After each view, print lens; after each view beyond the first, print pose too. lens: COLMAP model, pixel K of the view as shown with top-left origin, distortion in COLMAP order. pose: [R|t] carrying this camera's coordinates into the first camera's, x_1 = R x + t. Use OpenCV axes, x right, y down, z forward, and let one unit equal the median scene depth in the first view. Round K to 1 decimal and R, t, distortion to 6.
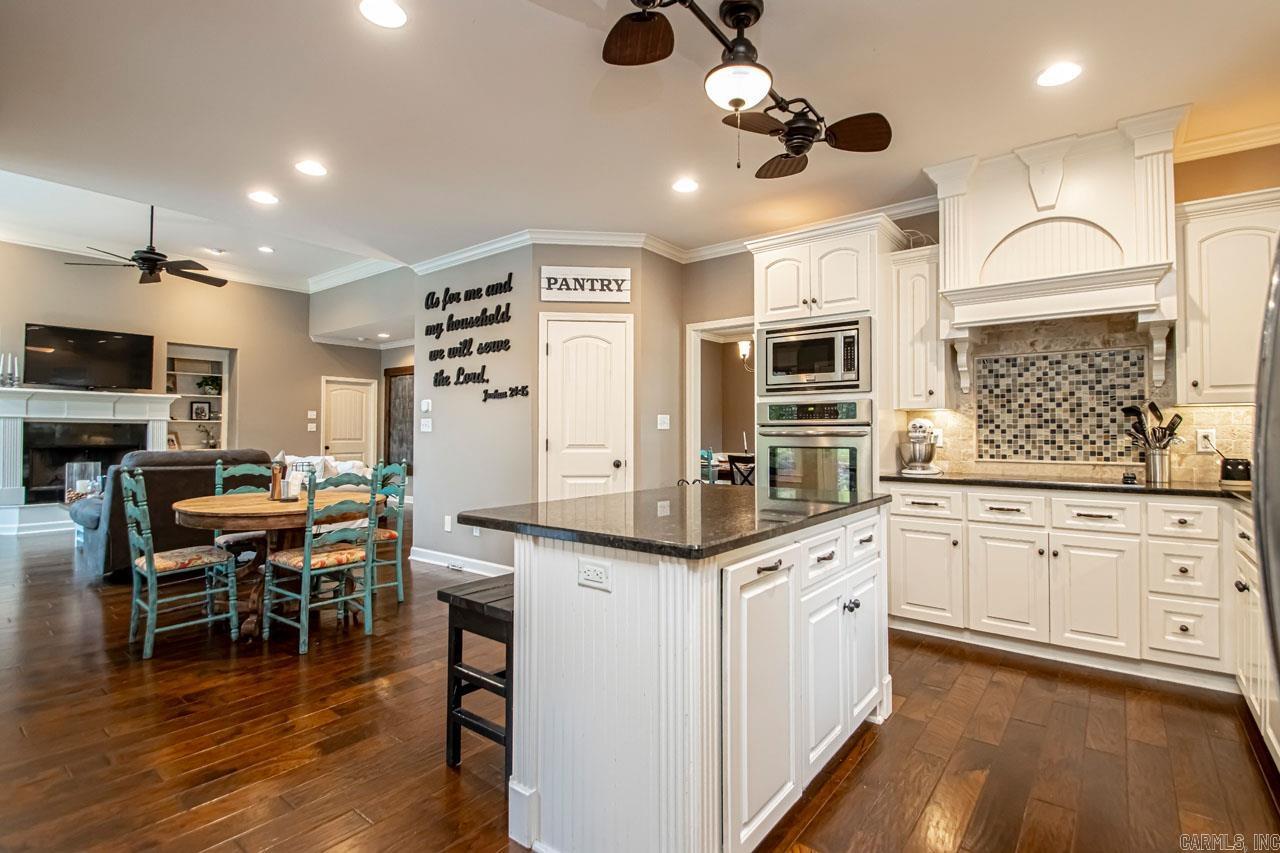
lens RADIAL K [[615.3, 0, 637.9], [0, 615.3, 418.5], [0, 0, 1]] dist [0.005572, 0.000379]
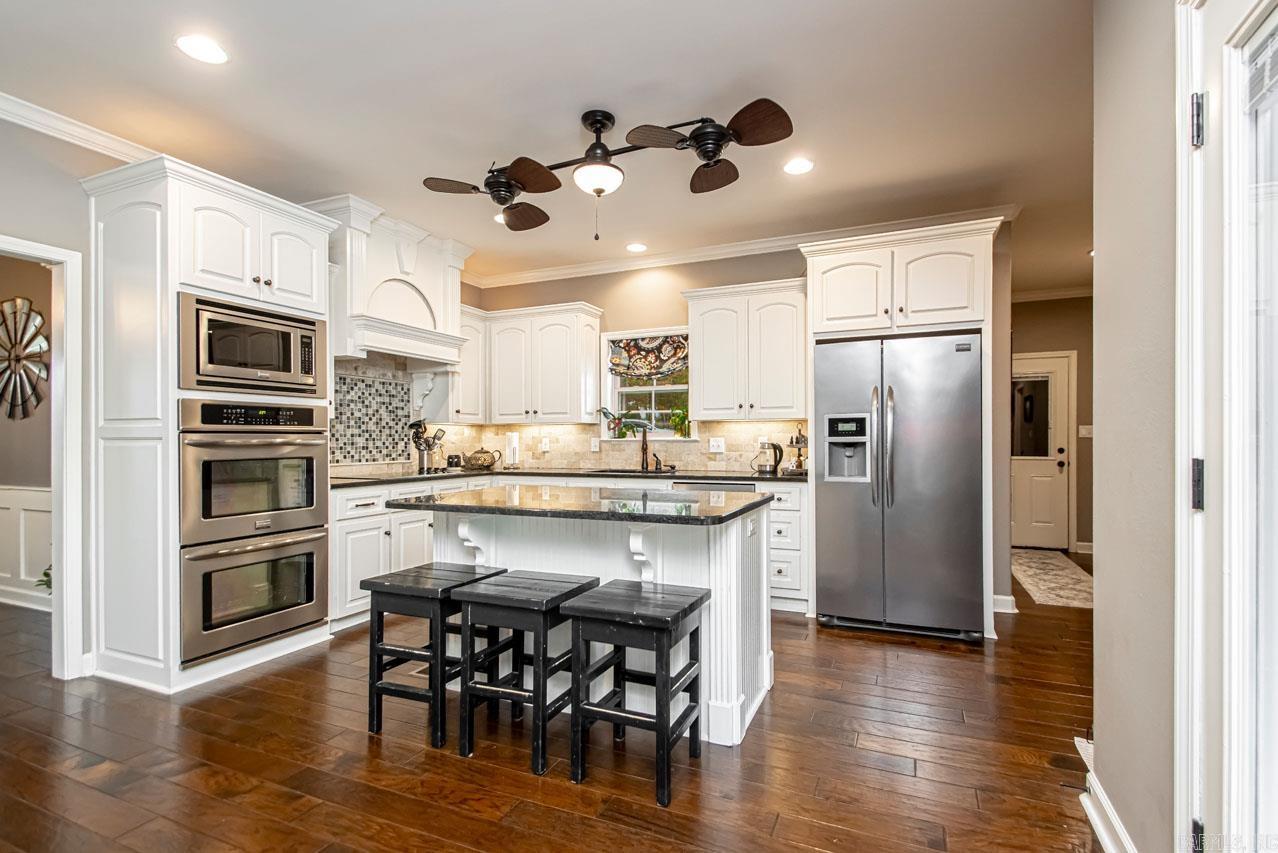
lens RADIAL K [[614.4, 0, 635.5], [0, 614.4, 438.2], [0, 0, 1]] dist [0.005572, 0.000379]
pose [[-0.263023, 0.000256, 0.964789, -0.699941], [-0.020653, 0.999769, -0.005895, 0.014403], [-0.964568, -0.021476, -0.262957, 0.797891]]
